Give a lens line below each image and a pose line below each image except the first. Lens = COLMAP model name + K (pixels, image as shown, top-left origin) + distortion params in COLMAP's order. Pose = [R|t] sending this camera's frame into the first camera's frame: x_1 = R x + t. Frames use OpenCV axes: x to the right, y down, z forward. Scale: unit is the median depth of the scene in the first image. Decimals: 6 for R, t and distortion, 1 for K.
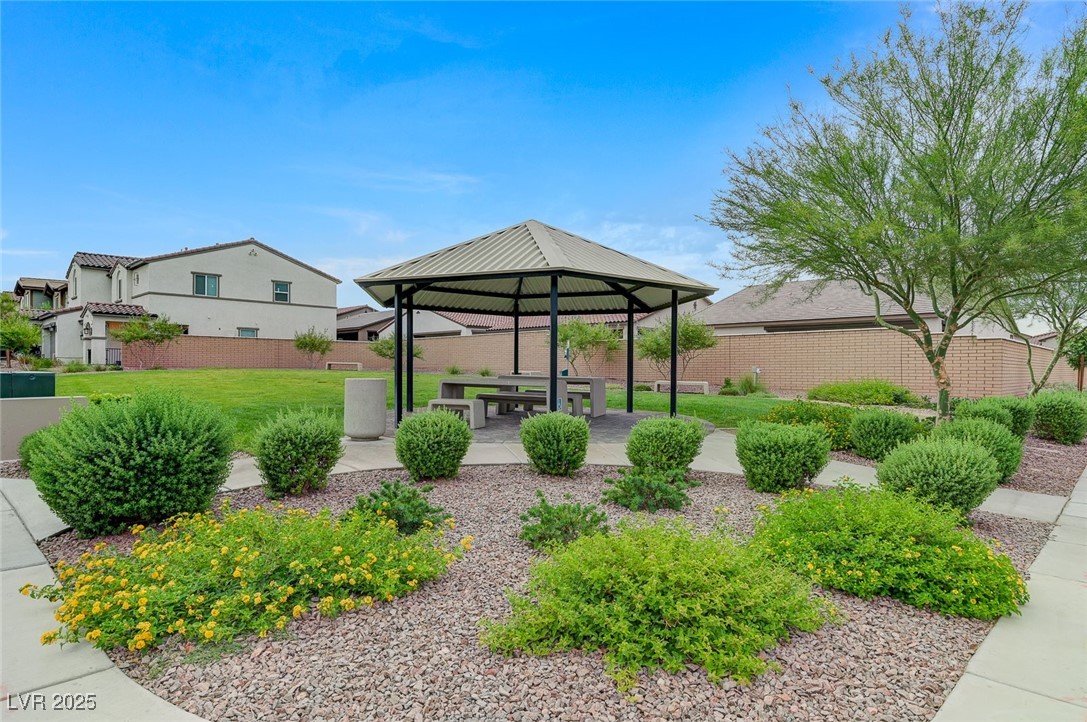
lens RADIAL K [[624.3, 0, 543.5], [0, 624.3, 361.0], [0, 0, 1]] dist [0.002107, 0.001438]
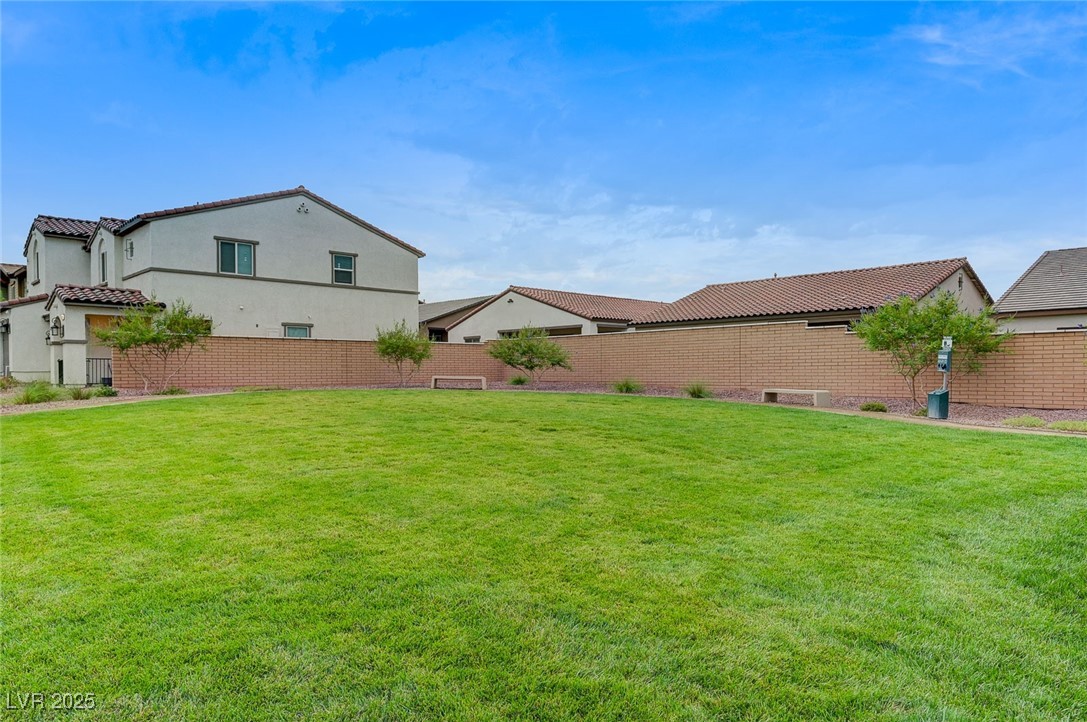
lens RADIAL K [[693.0, 0, 544.5], [0, 693.0, 374.3], [0, 0, 1]] dist [-0.003270, -0.002867]
pose [[0.999843, -0.010649, -0.014184, -0.205840], [0.010890, 0.999795, 0.017045, -0.009745], [0.014000, -0.017197, 0.999754, 0.278977]]
